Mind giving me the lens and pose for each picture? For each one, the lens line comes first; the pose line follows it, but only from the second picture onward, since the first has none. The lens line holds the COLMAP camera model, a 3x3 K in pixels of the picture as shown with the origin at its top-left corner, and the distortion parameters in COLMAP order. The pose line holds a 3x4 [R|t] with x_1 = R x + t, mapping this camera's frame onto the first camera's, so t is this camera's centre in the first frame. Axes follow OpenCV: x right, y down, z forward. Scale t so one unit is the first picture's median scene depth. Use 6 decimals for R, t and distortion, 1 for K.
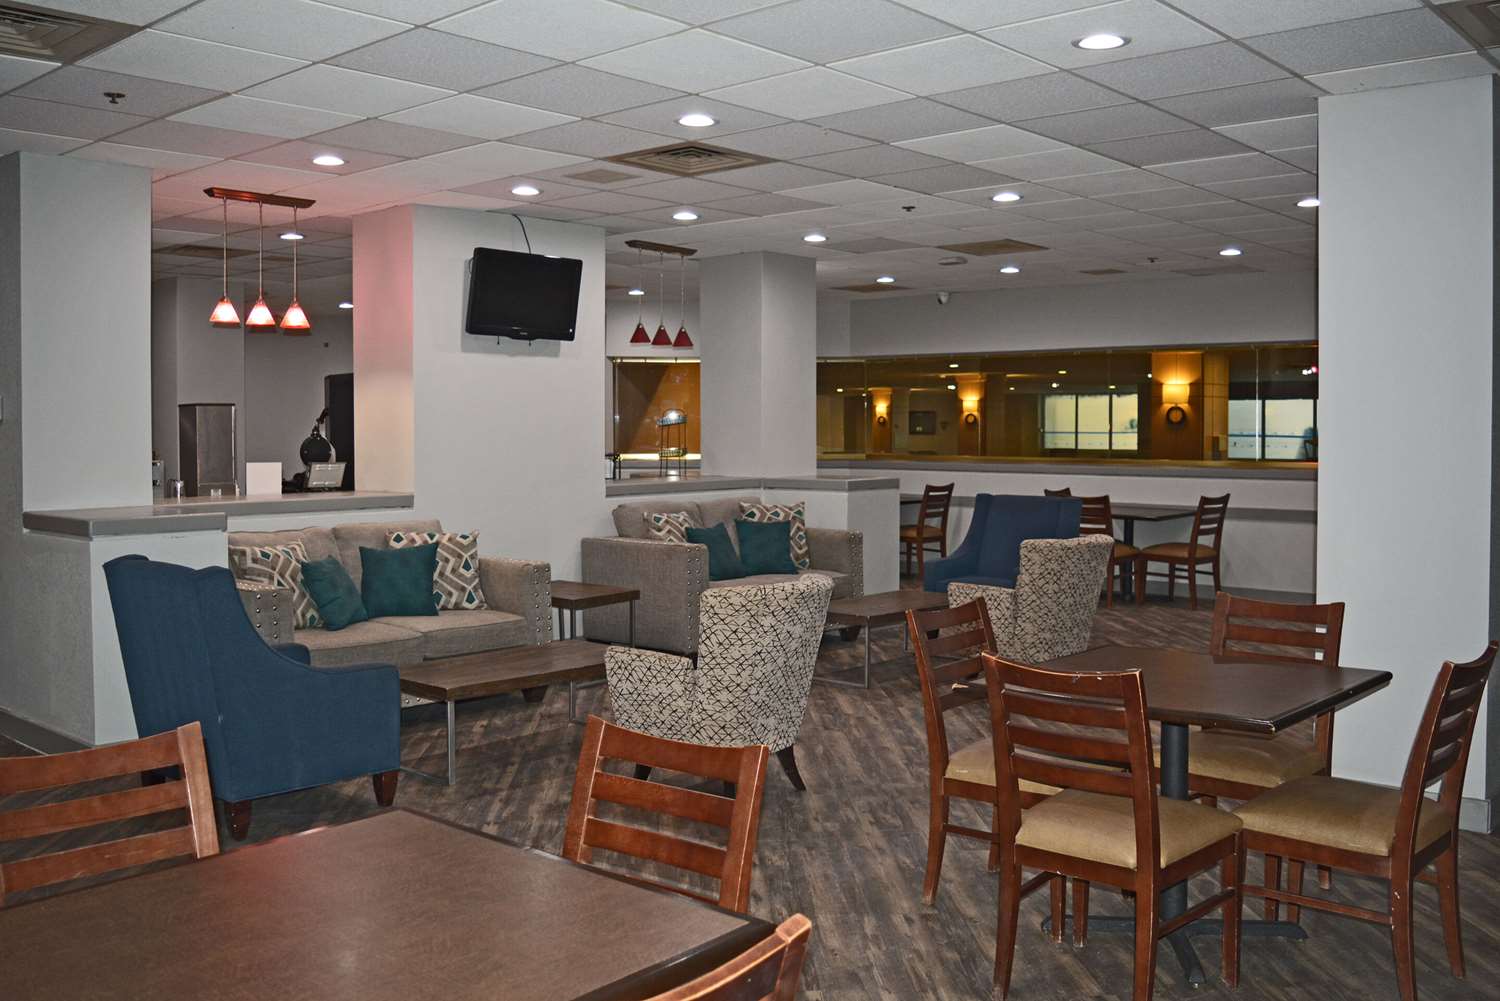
lens RADIAL K [[1410.1, 0, 750.0], [0, 1410.1, 500.5], [0, 0, 1]] dist [-0.085257, 0.002818]
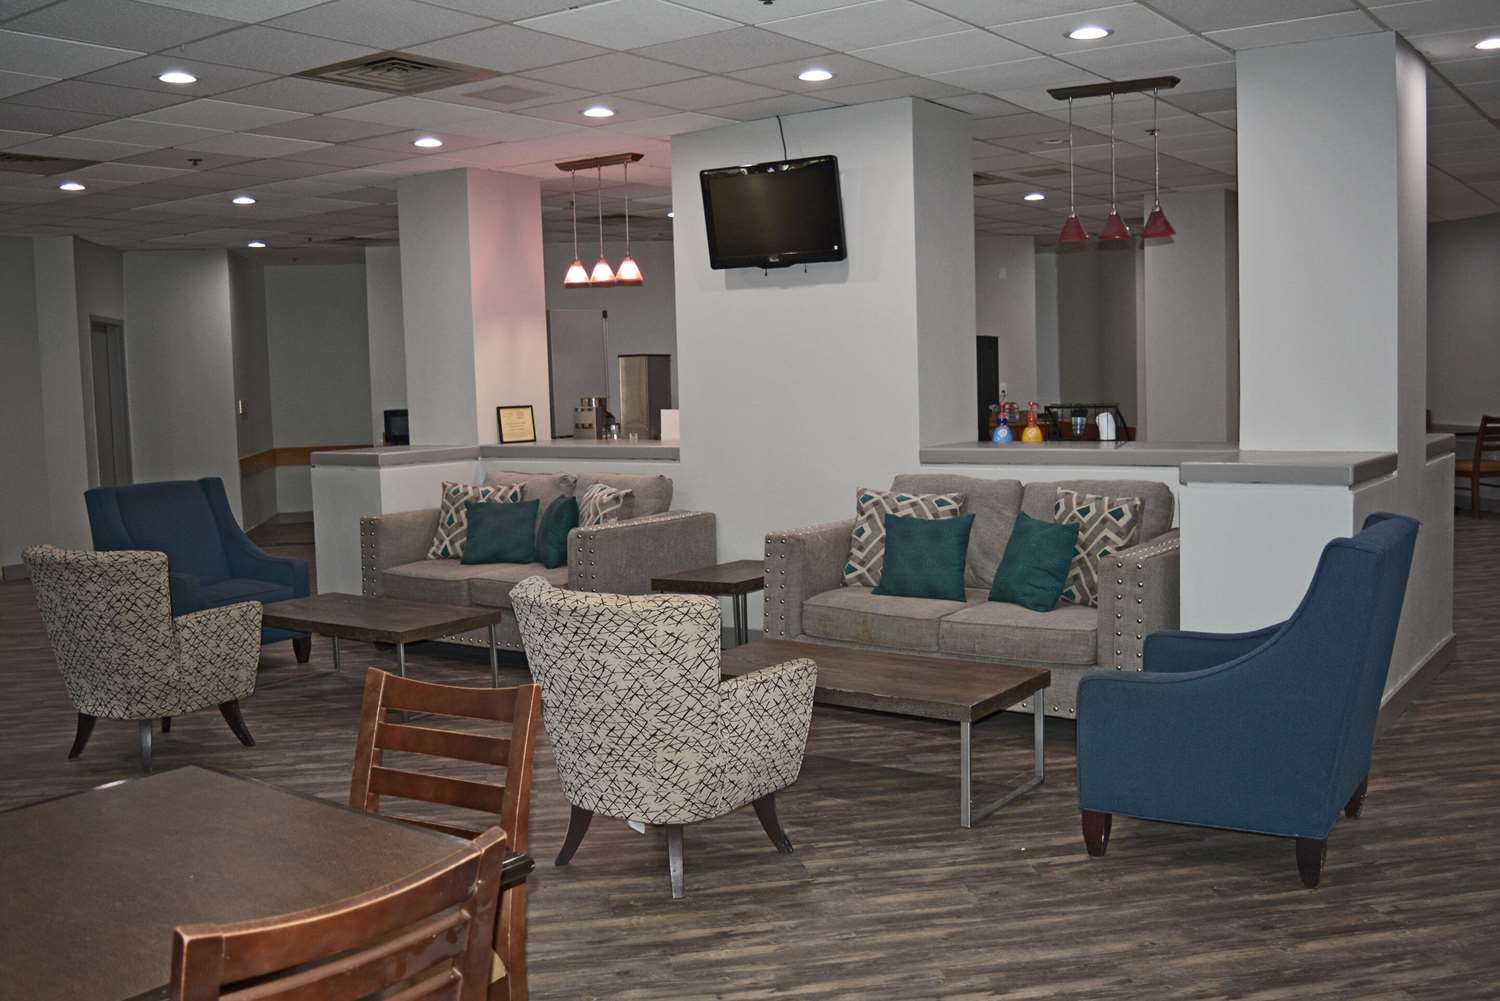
lens RADIAL K [[1410.1, 0, 750.0], [0, 1410.1, 500.5], [0, 0, 1]] dist [-0.085257, 0.002818]
pose [[0.112501, 0.089872, -0.989579, 0.712549], [-0.020827, 0.995896, 0.088078, -0.053777], [0.993433, 0.010701, 0.113911, 0.949986]]
